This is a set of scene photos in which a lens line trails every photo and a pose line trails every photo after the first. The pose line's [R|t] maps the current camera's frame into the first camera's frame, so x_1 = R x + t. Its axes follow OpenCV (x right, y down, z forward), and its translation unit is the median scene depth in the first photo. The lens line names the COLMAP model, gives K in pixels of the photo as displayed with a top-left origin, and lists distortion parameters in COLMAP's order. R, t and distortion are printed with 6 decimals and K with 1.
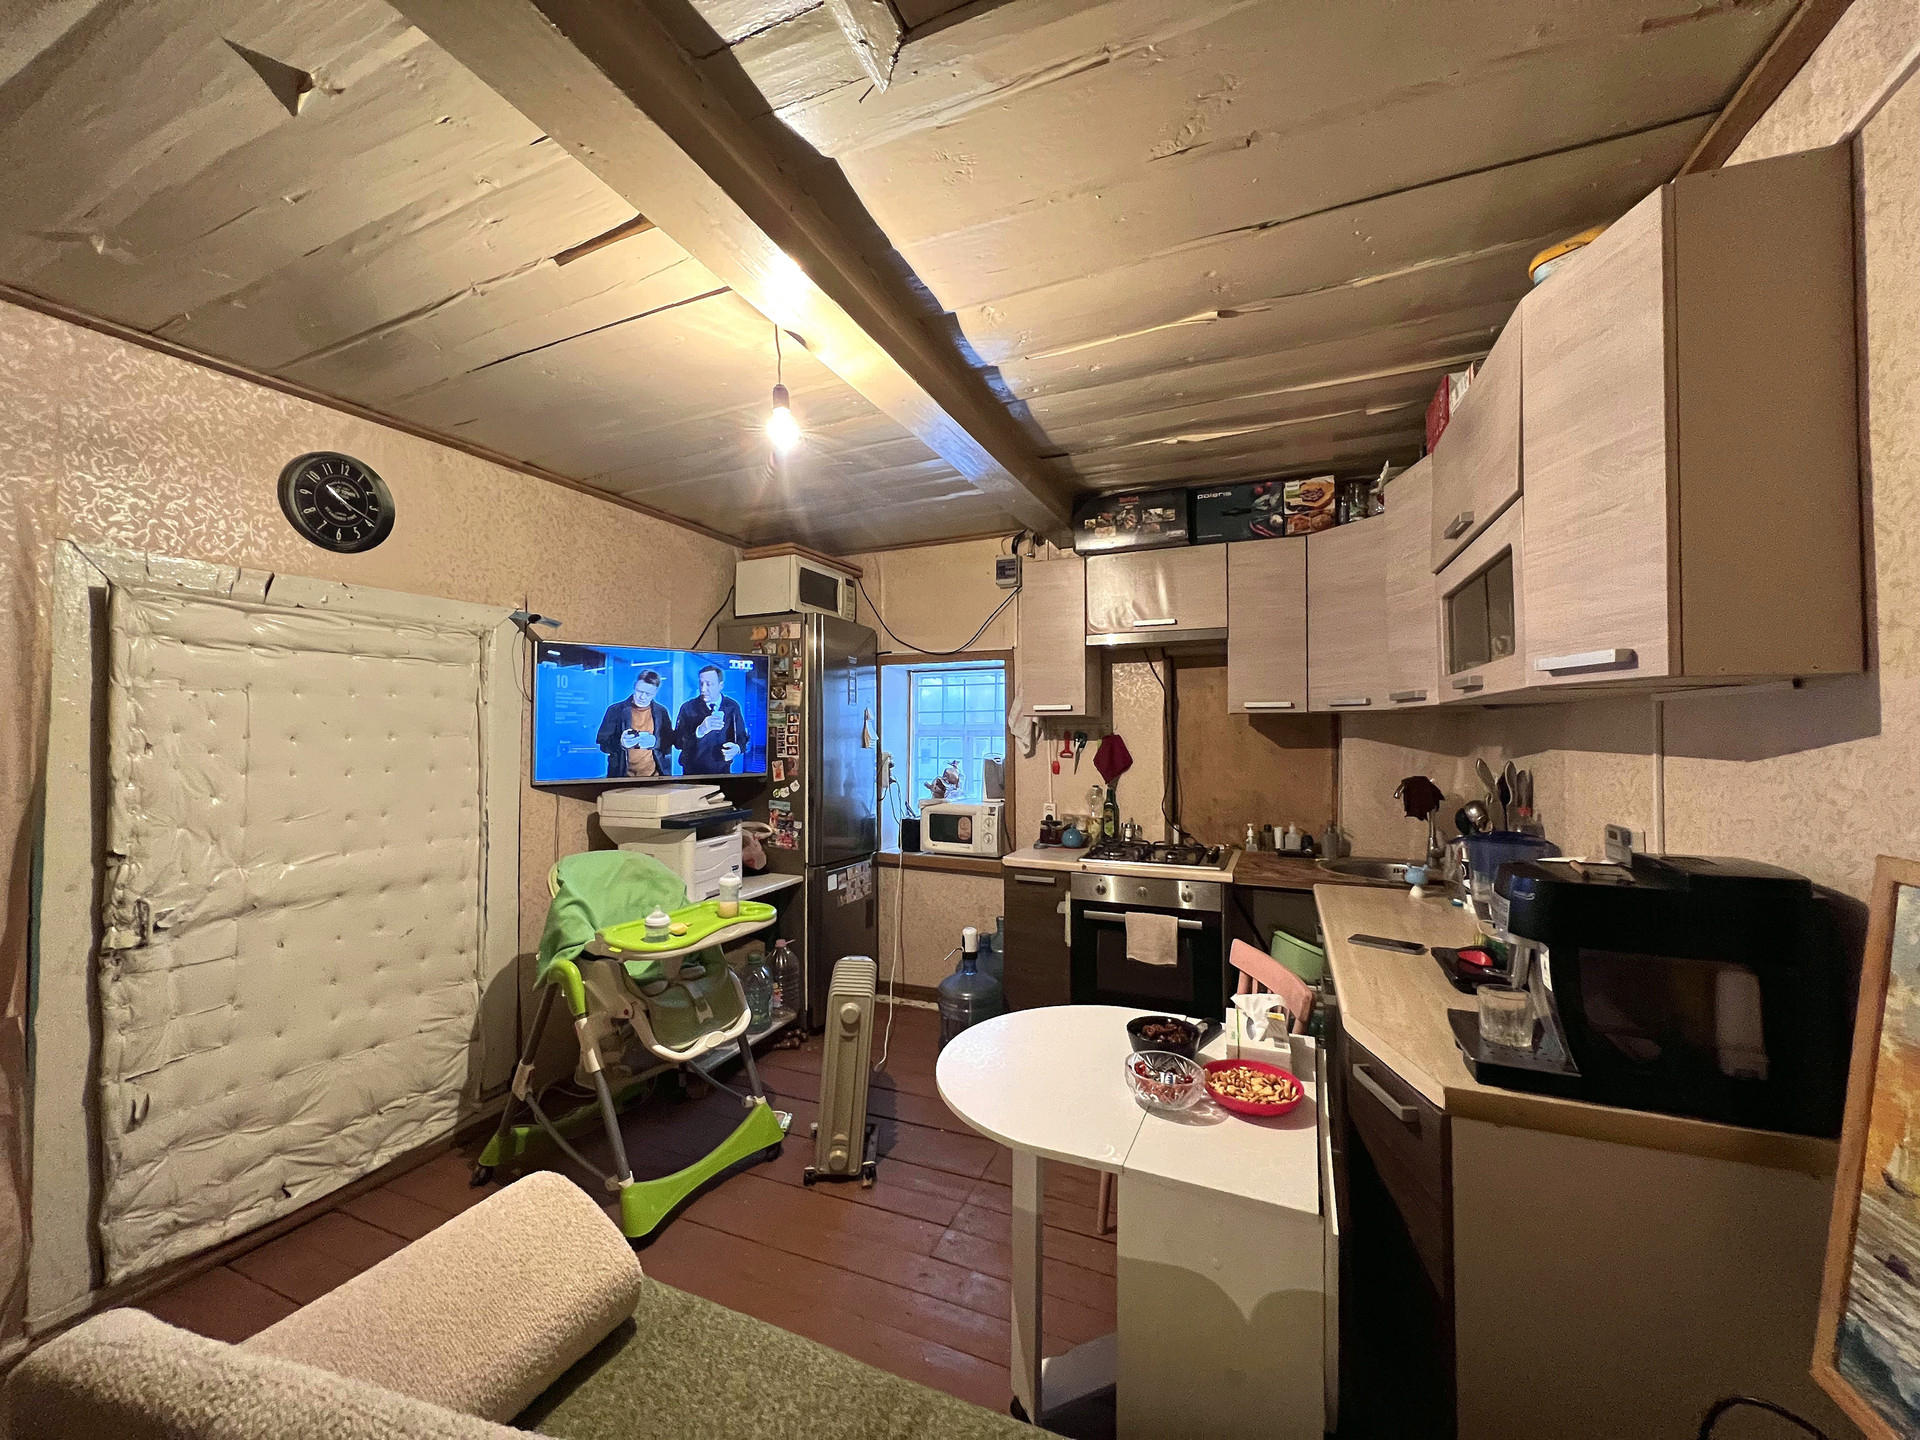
lens RADIAL K [[764.0, 0, 955.5], [0, 764.0, 718.6], [0, 0, 1]] dist [0.000310, -0.000237]
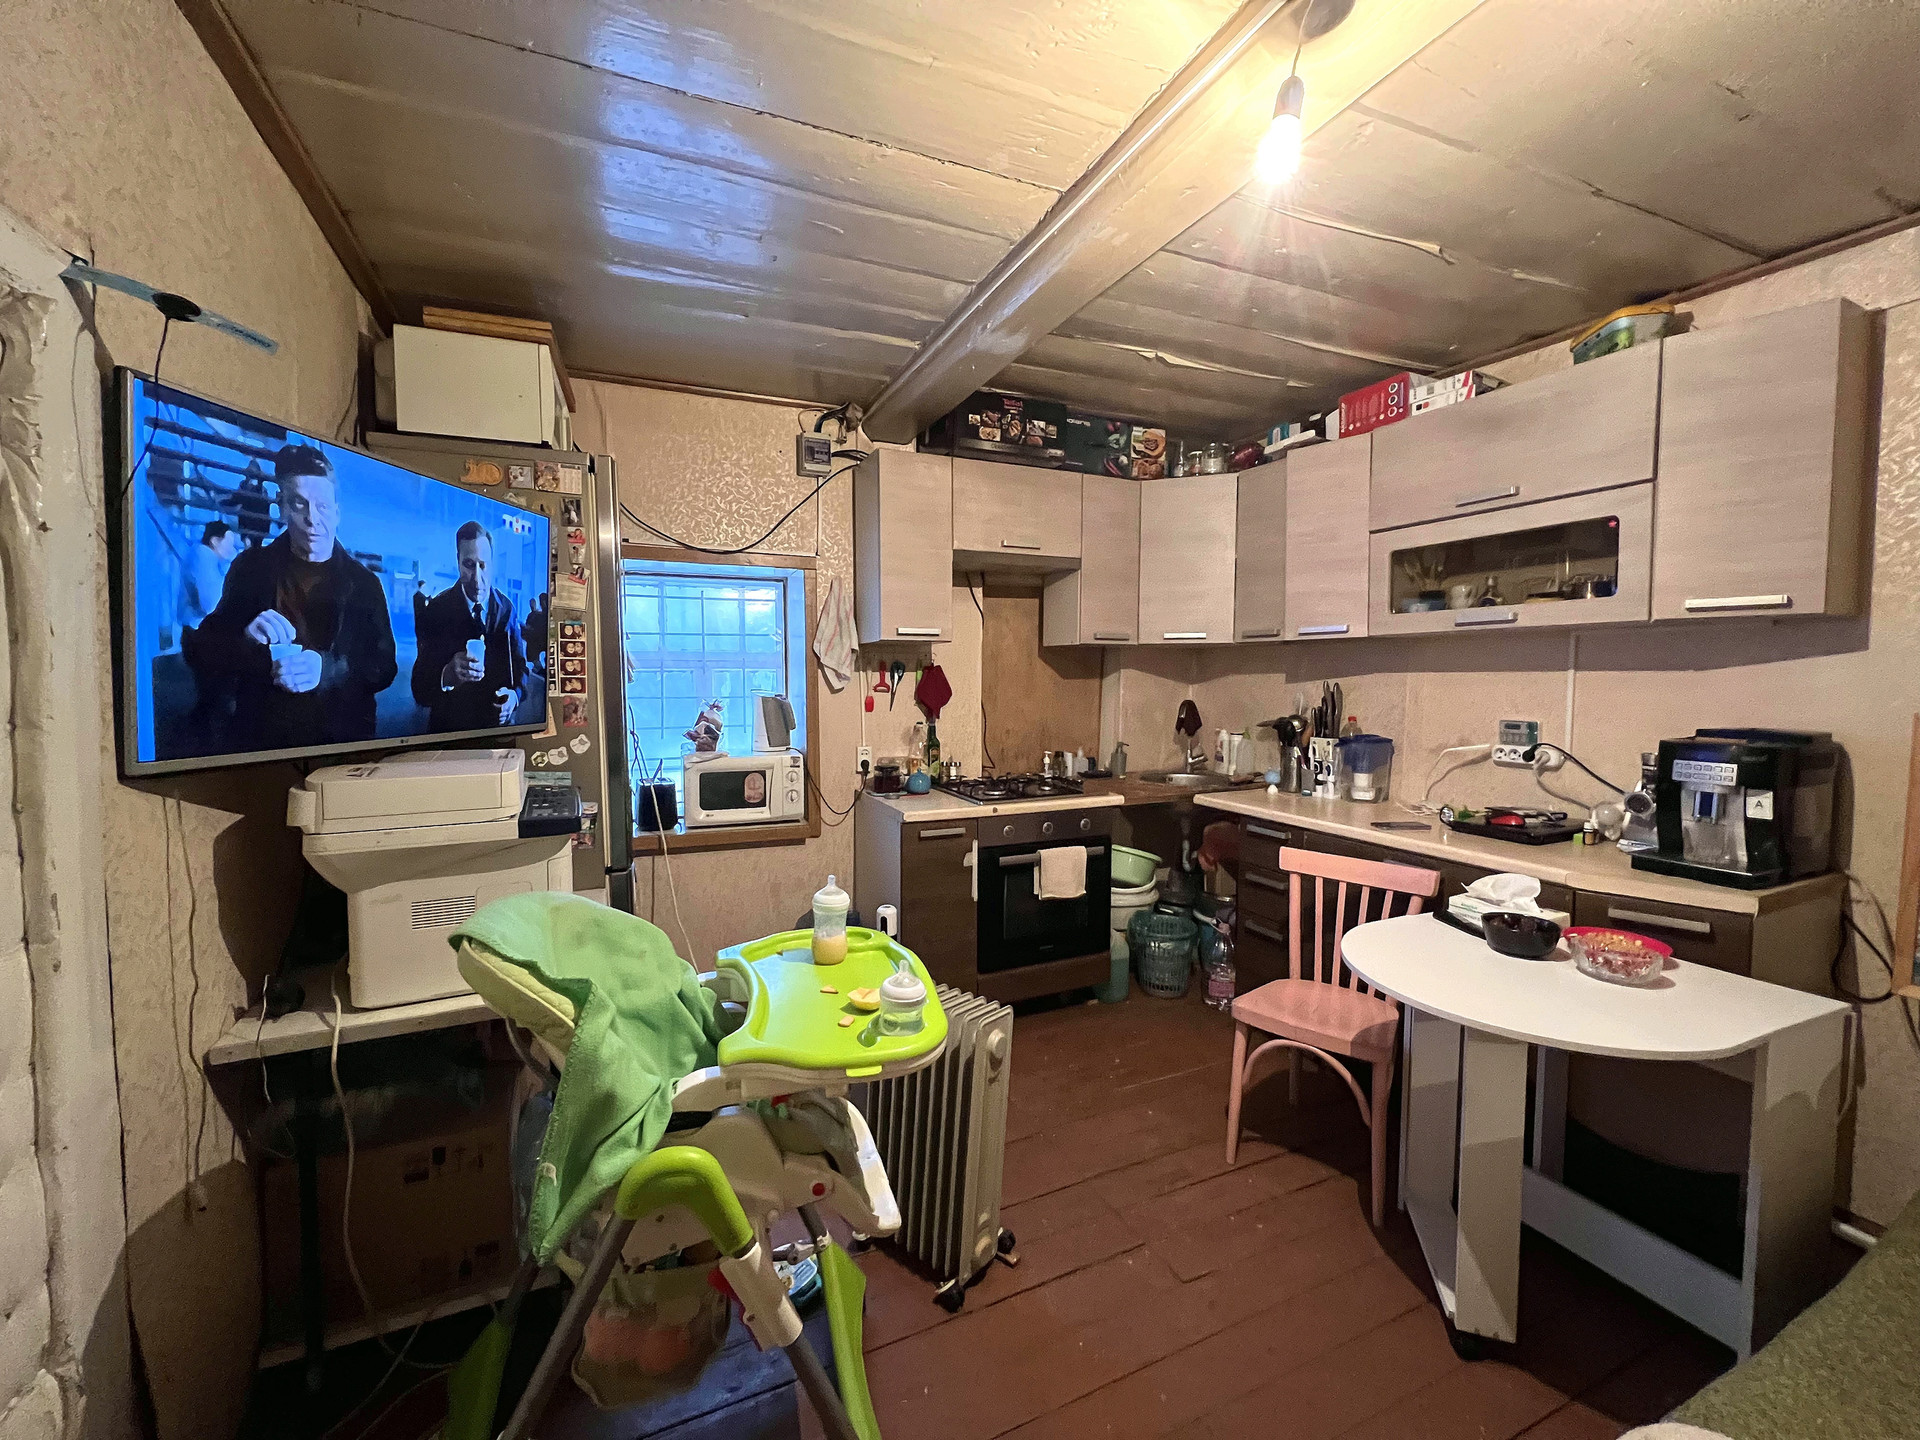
lens RADIAL K [[765.1, 0, 957.1], [0, 765.1, 718.6], [0, 0, 1]] dist [-0.000255, 0.000119]
pose [[0.673171, -0.039629, 0.738424, -0.489597], [-0.012385, 0.997819, 0.064841, 0.027585], [-0.739383, -0.052795, 0.671212, 0.409423]]
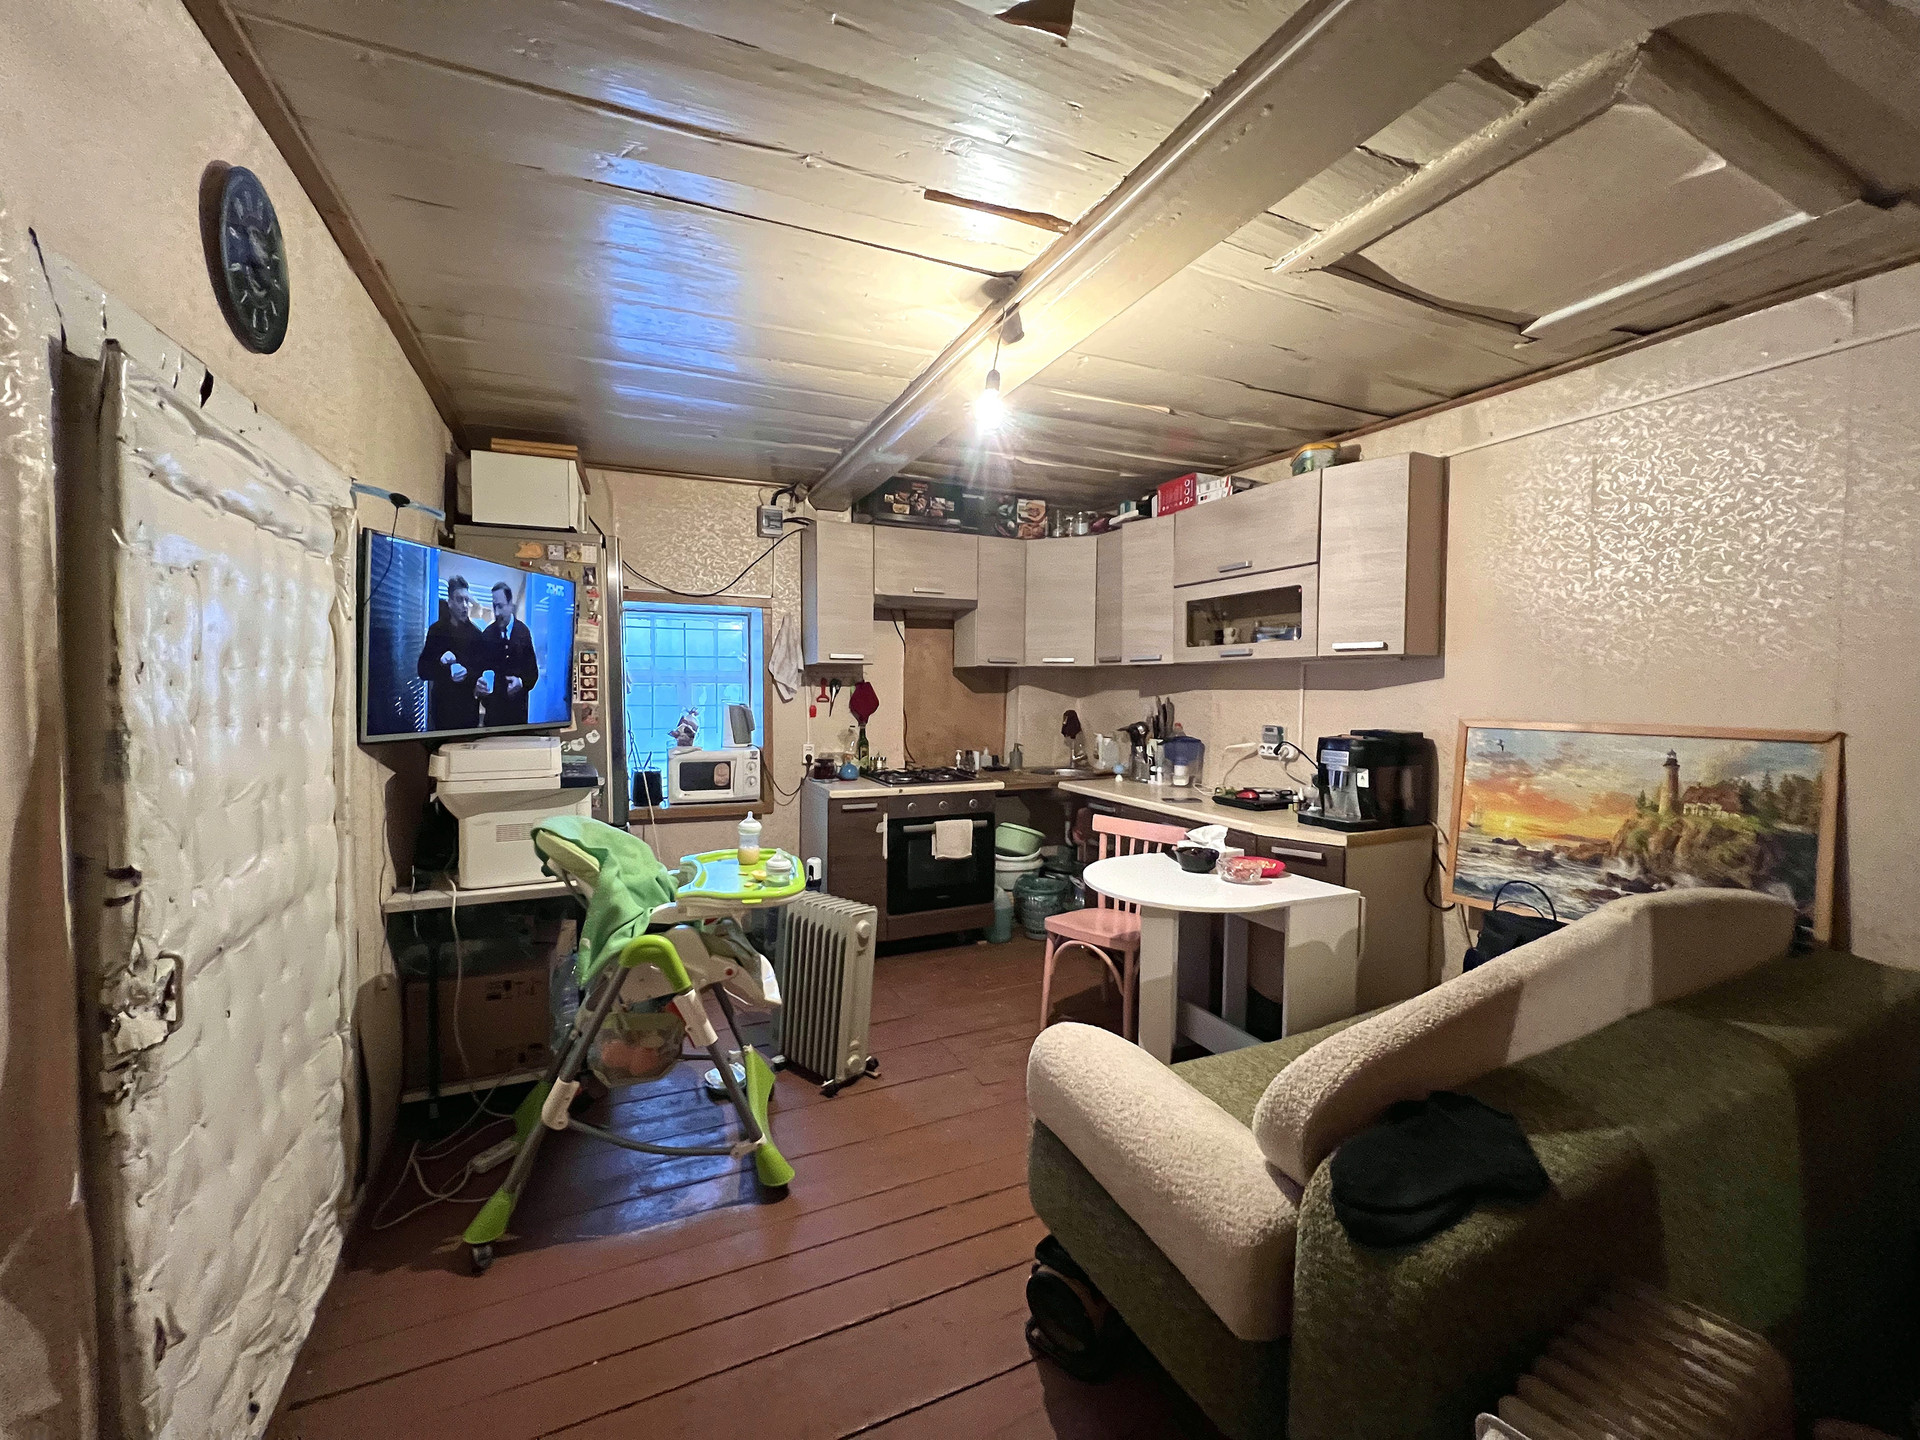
lens RADIAL K [[764.0, 0, 955.5], [0, 764.0, 718.6], [0, 0, 1]] dist [0.000310, -0.000237]
pose [[0.670366, -0.023831, 0.741648, -0.619933], [-0.018932, 0.998609, 0.049201, 0.019272], [-0.741789, -0.047023, 0.668982, 0.132033]]
